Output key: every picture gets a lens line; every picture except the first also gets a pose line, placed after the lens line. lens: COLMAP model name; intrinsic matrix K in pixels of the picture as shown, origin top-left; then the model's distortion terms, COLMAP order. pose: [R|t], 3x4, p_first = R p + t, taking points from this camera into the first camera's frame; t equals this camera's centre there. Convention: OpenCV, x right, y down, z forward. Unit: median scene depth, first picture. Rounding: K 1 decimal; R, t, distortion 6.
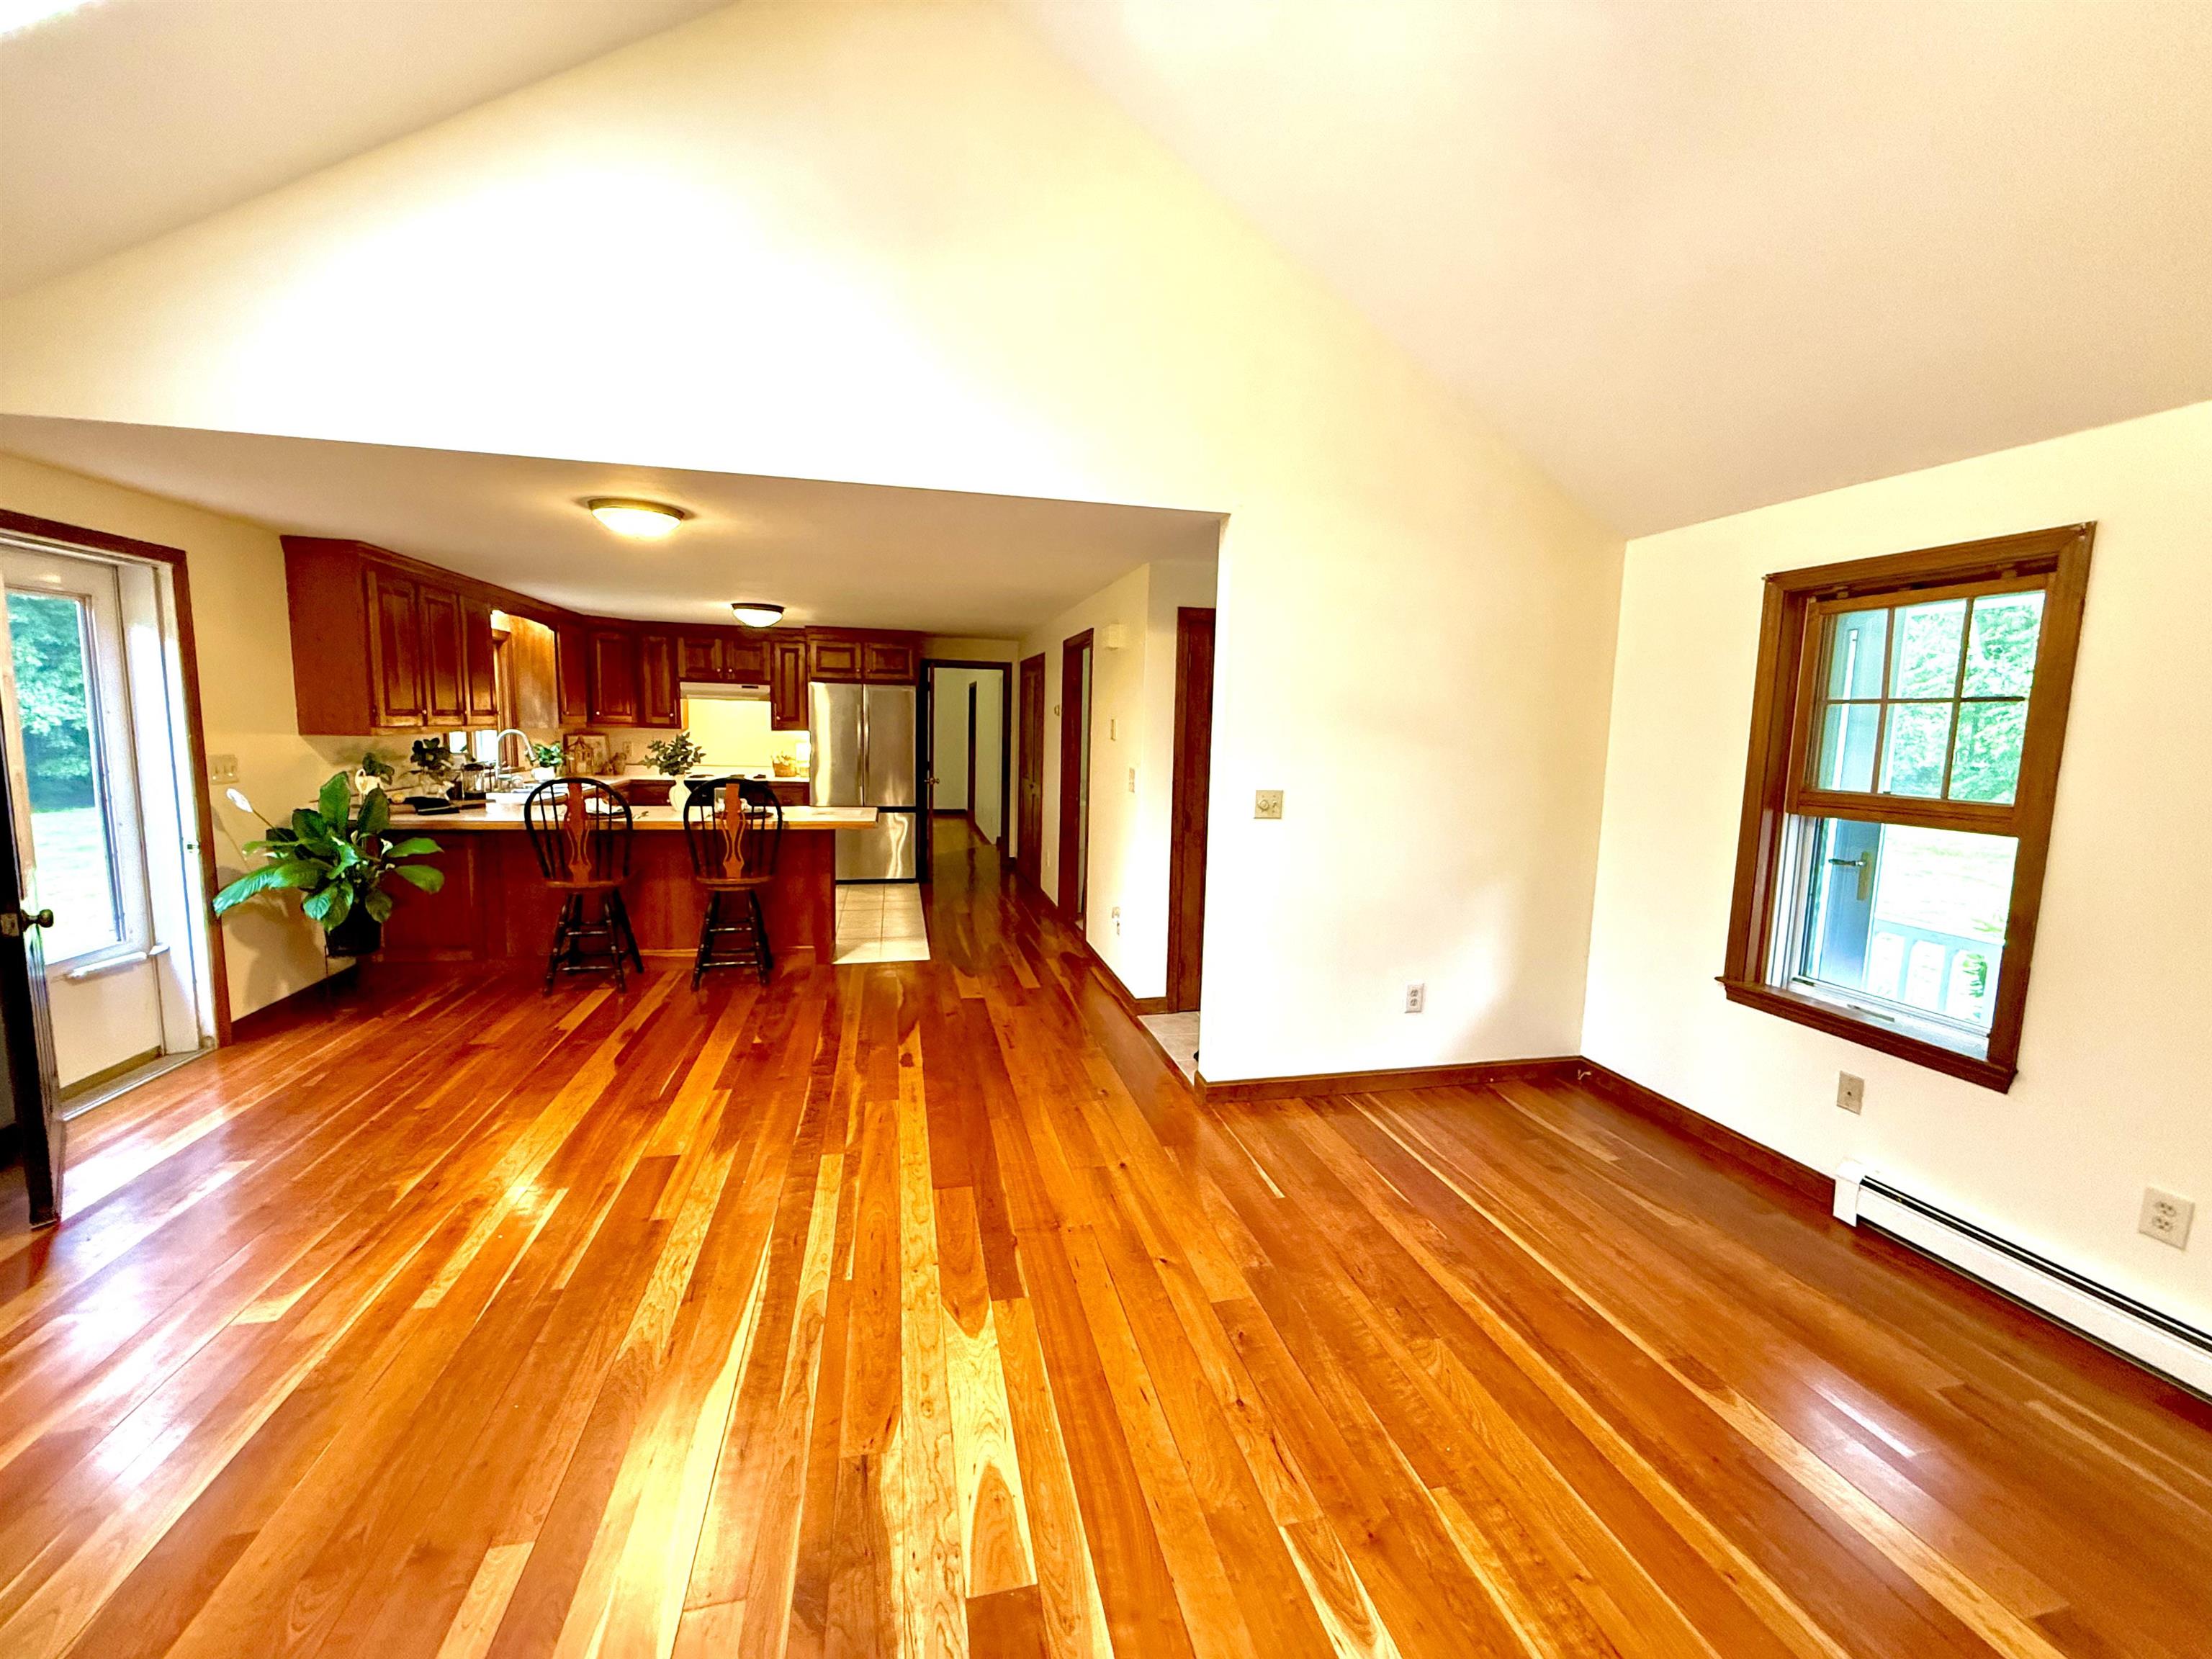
lens RADIAL K [[873.2, 0, 1106.0], [0, 873.2, 829.5], [0, 0, 1]] dist [-0.000794, 0.000008]
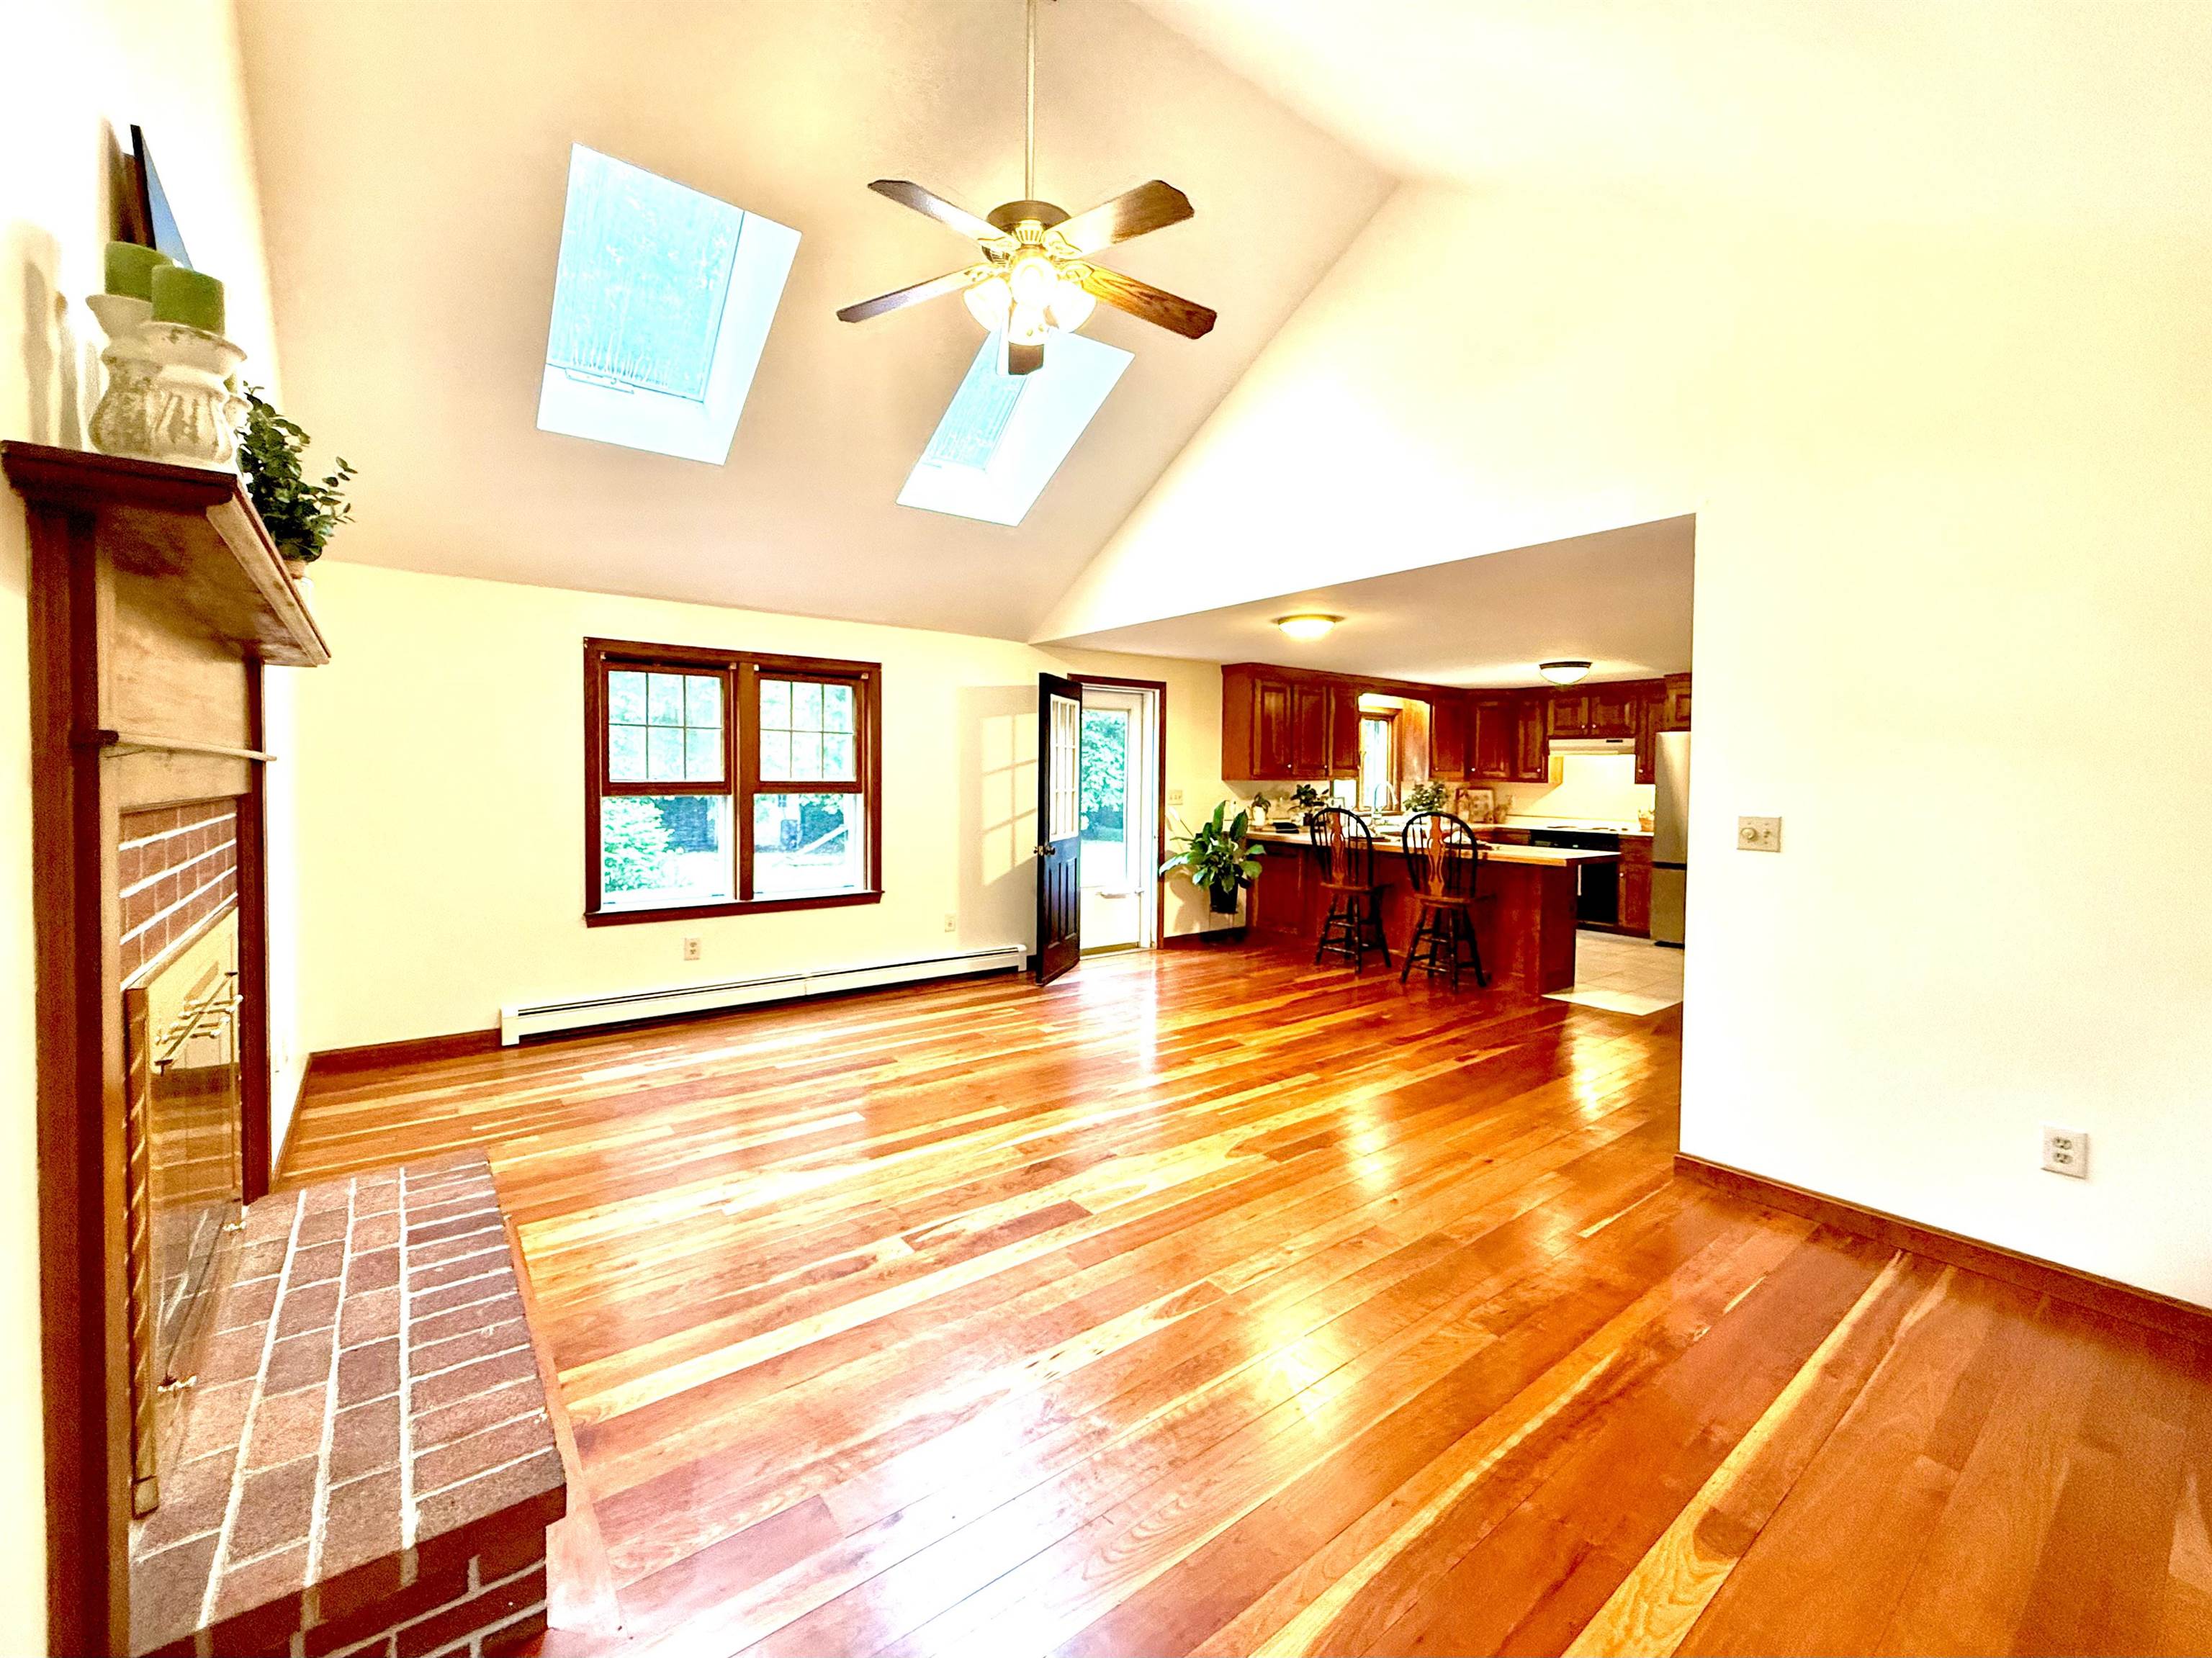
lens RADIAL K [[925.3, 0, 1100.0], [0, 925.3, 821.0], [0, 0, 1]] dist [-0.000034, 0.000081]
pose [[0.416232, 0.021753, -0.908998, 0.694501], [-0.110220, 0.993549, -0.026693, 0.049795], [0.902553, 0.111300, 0.415945, 0.057658]]
